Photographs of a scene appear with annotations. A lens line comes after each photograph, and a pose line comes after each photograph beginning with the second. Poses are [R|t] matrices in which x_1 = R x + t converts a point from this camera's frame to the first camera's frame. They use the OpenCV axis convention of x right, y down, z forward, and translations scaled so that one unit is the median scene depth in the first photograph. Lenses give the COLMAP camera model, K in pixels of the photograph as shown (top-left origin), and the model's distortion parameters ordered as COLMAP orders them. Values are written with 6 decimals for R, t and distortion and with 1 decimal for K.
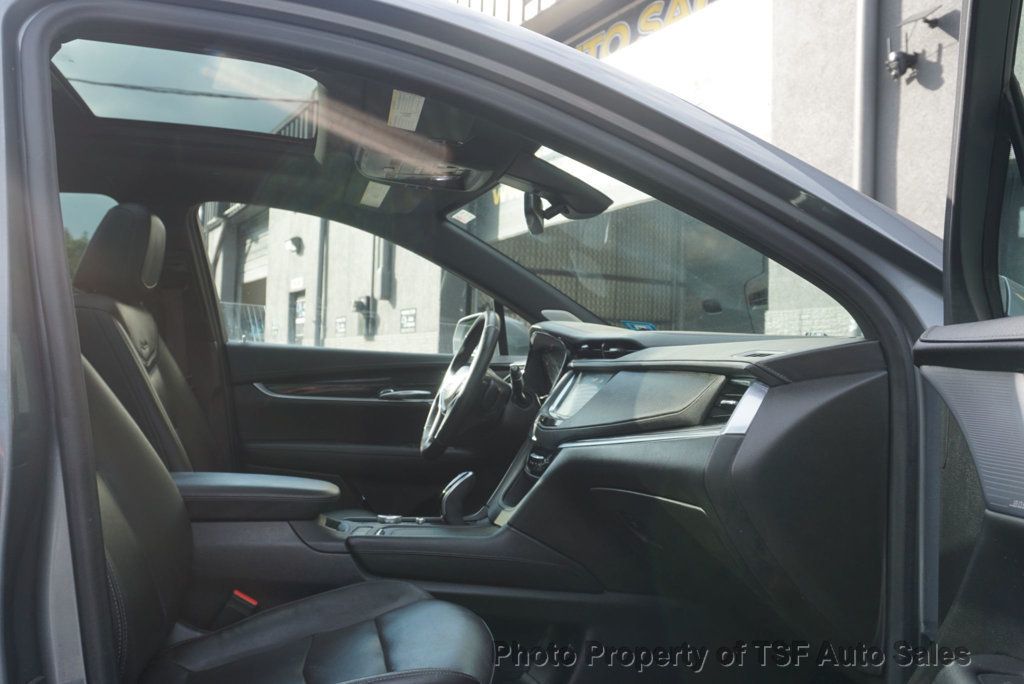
lens RADIAL K [[891.9, 0, 517.6], [0, 891.9, 338.7], [0, 0, 1]] dist [-0.012126, 0.023251]
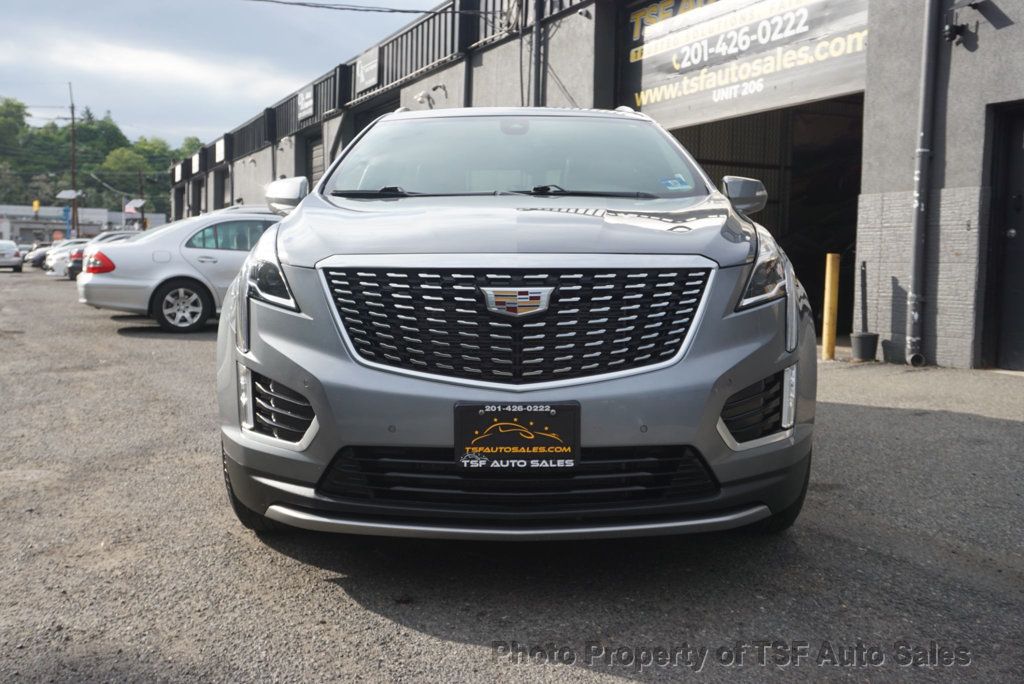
lens RADIAL K [[984.2, 0, 506.0], [0, 984.2, 342.8], [0, 0, 1]] dist [0.005540, 0.000000]
pose [[0.997055, -0.010930, -0.075908, -0.213596], [0.020432, 0.991876, 0.125556, -0.006031], [0.073918, -0.126738, 0.989178, -0.802652]]
